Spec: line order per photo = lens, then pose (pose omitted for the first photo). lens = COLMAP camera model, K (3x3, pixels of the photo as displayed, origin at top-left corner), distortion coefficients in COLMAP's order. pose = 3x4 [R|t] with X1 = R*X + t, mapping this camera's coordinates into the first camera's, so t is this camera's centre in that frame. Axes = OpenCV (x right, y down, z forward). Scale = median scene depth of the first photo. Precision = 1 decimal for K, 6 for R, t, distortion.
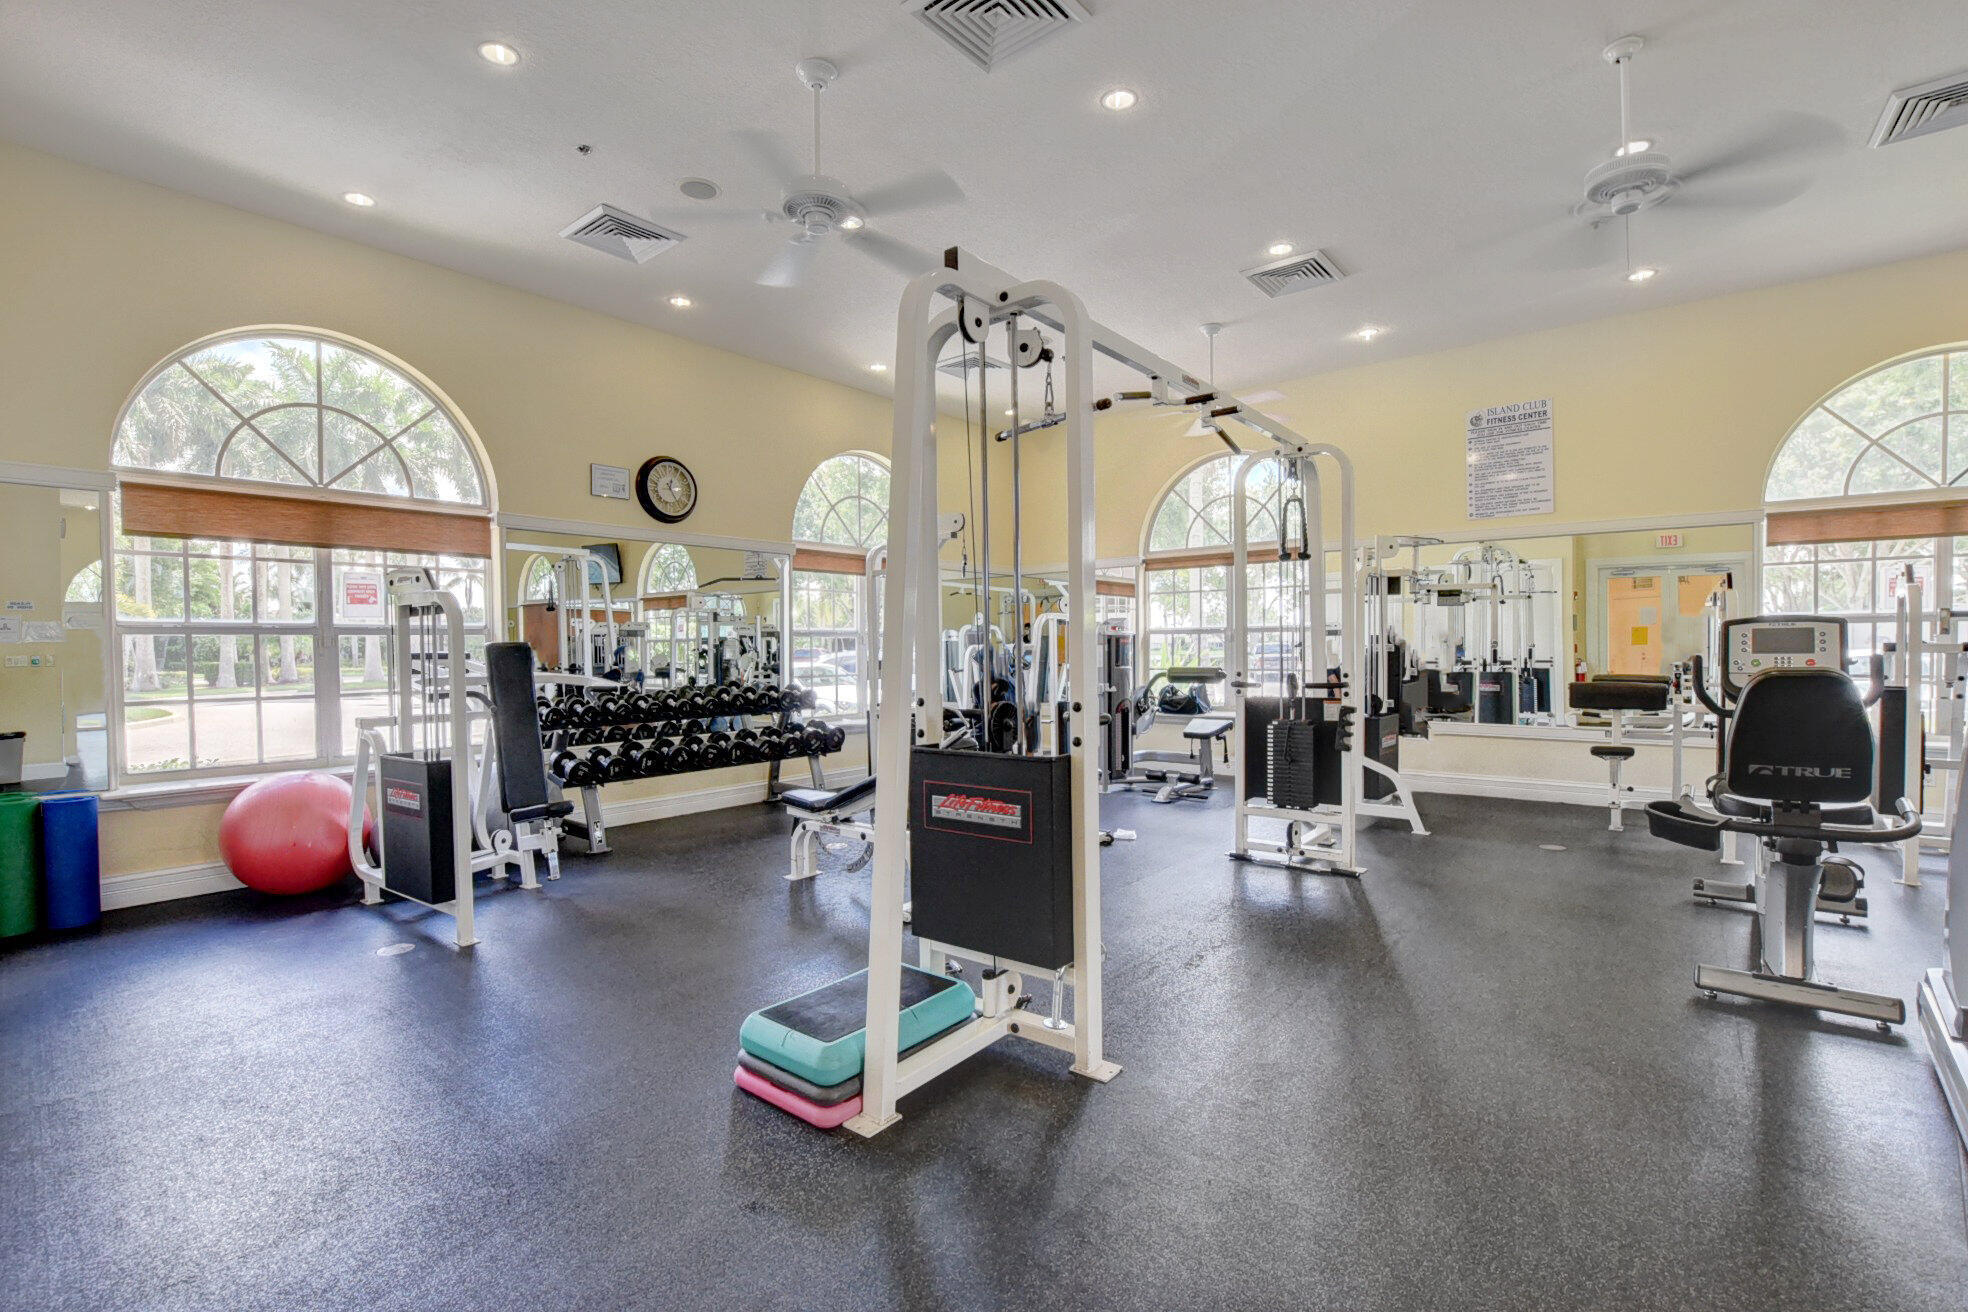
lens RADIAL K [[901.0, 0, 984.0], [0, 901.0, 656.0], [0, 0, 1]] dist [0.000615, 0.000130]
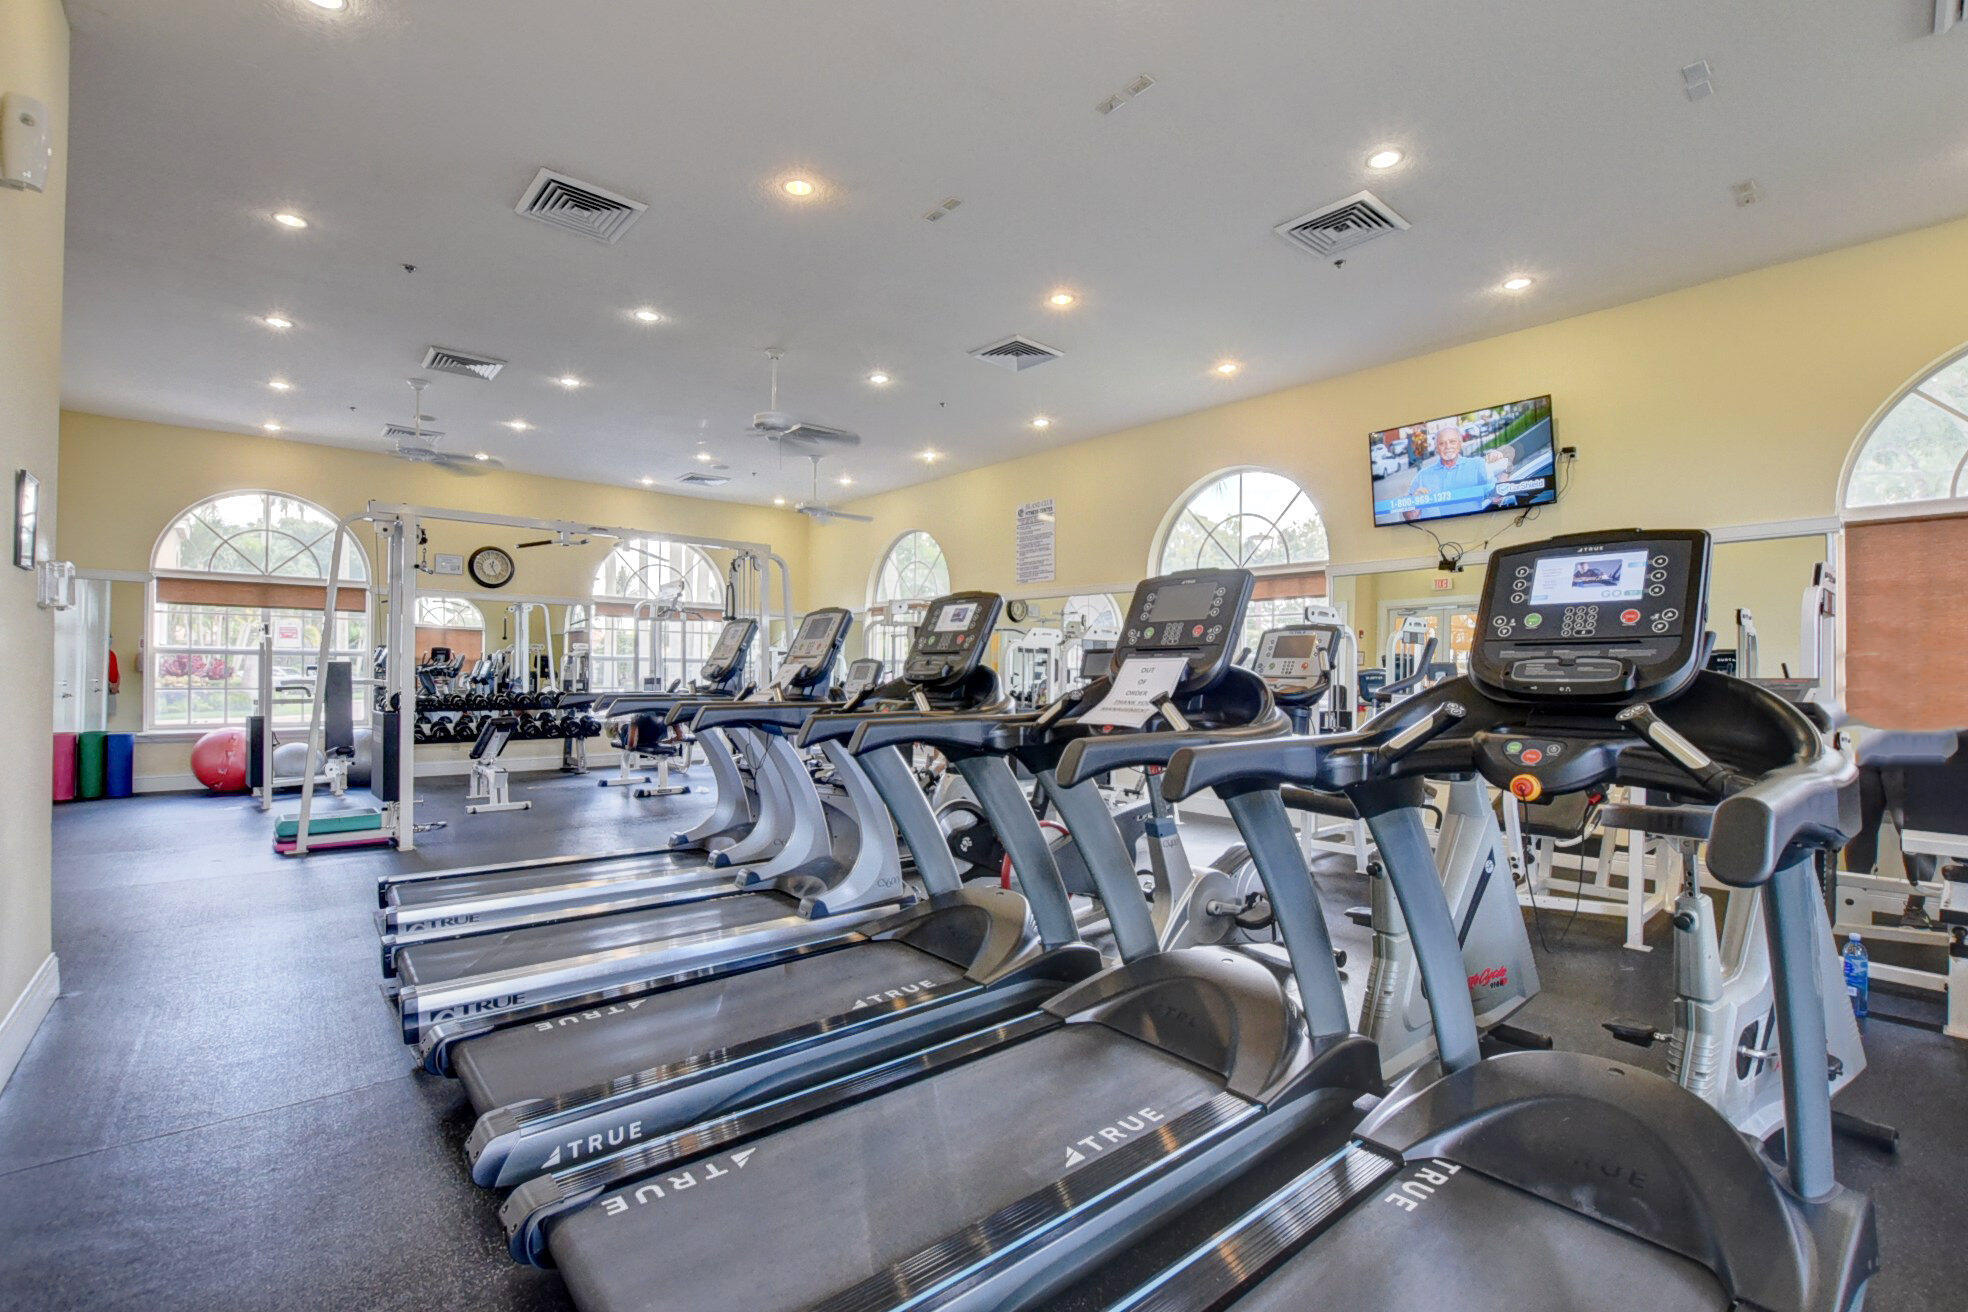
lens RADIAL K [[901.0, 0, 984.0], [0, 901.0, 656.0], [0, 0, 1]] dist [0.000615, 0.000130]
pose [[0.978056, 0.014542, -0.207836, 1.083881], [-0.021430, 0.999292, -0.030930, 0.002477], [0.207239, 0.034705, 0.977674, -0.488701]]
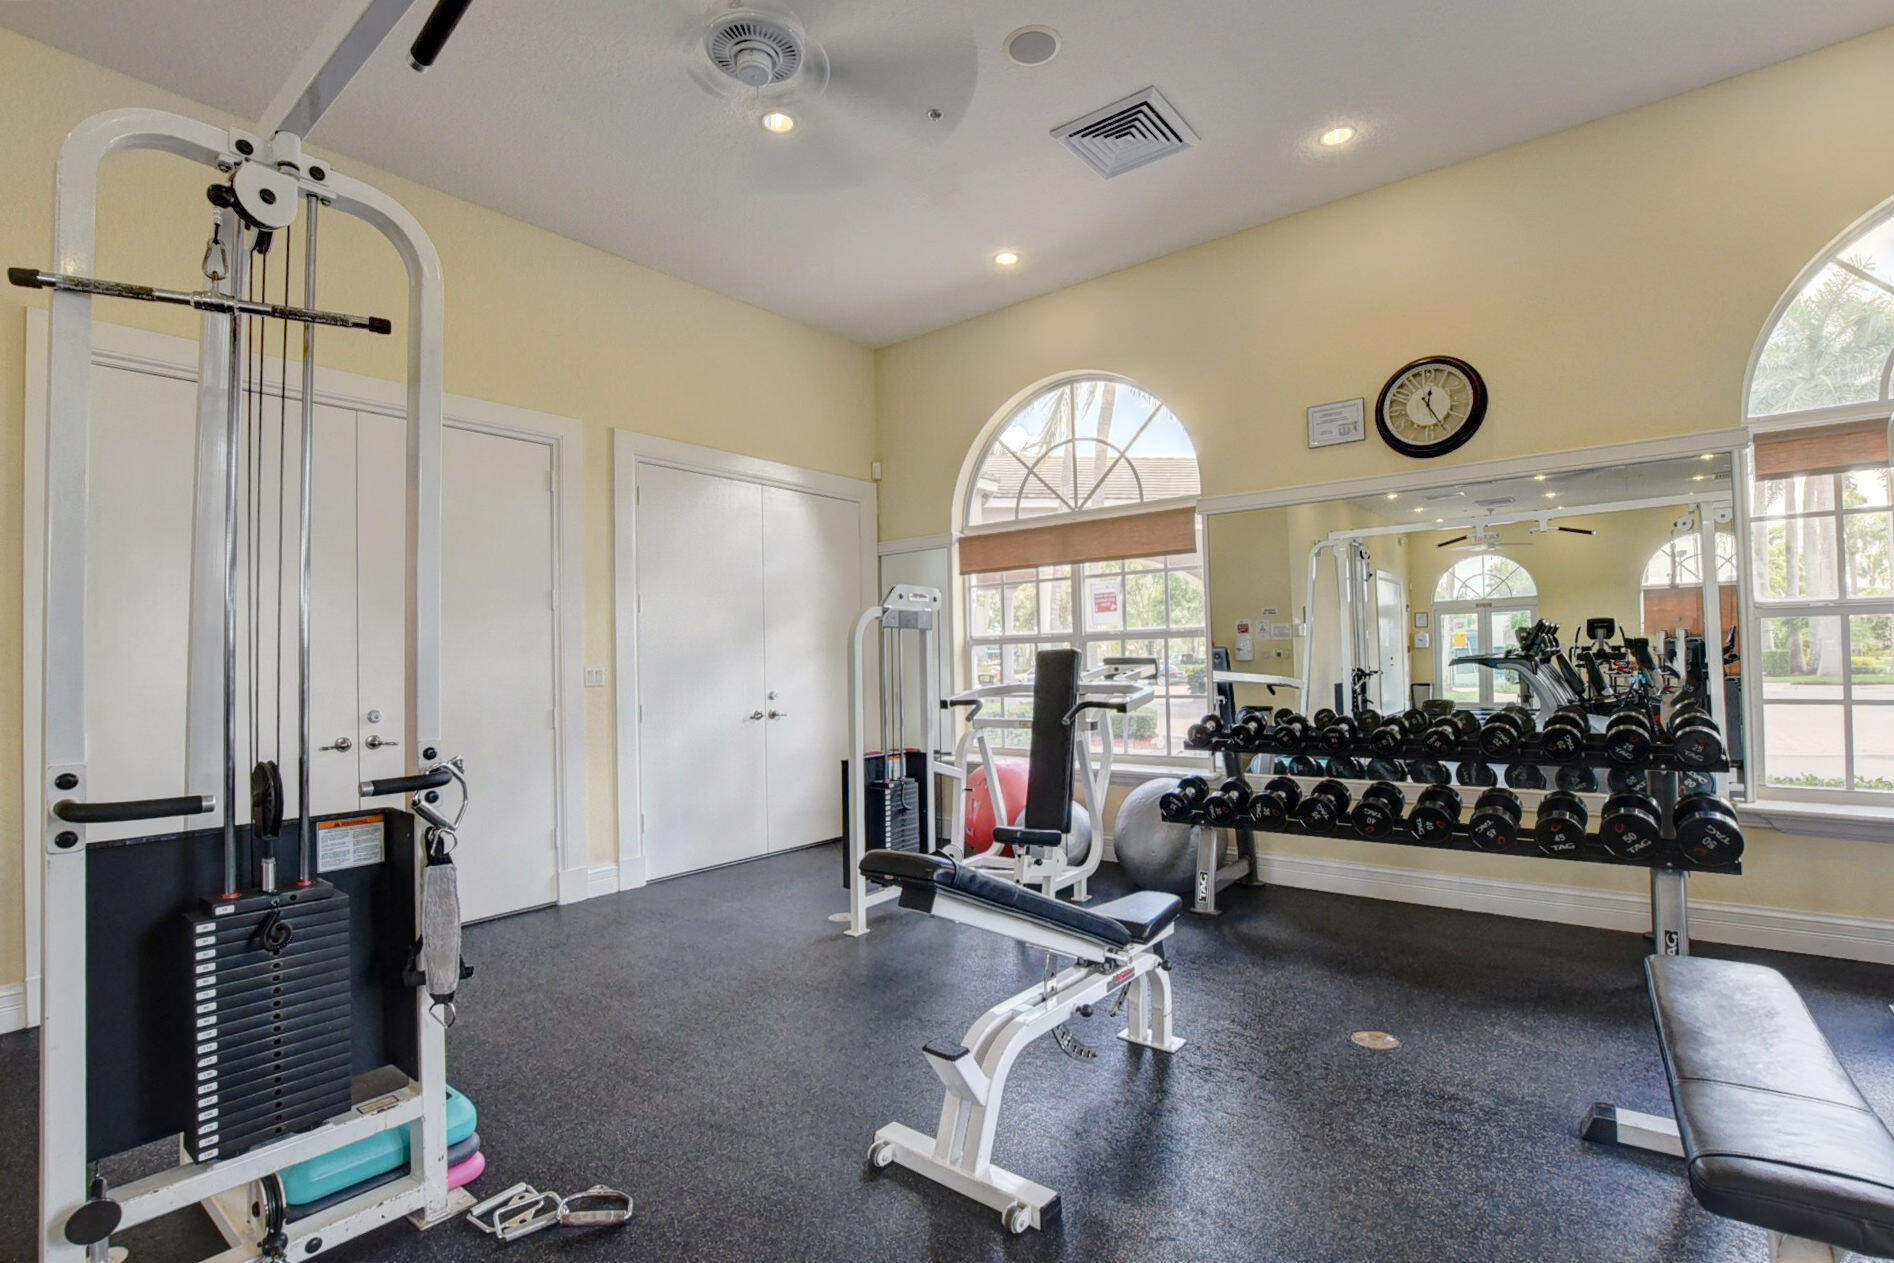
lens RADIAL K [[867.1, 0, 947.0], [0, 867.1, 631.5], [0, 0, 1]] dist [0.000615, 0.000130]
pose [[-0.023020, -0.022574, -0.999480, 0.361588], [-0.000821, 0.999745, -0.022561, -0.010789], [0.999735, 0.000301, -0.023033, 0.864838]]
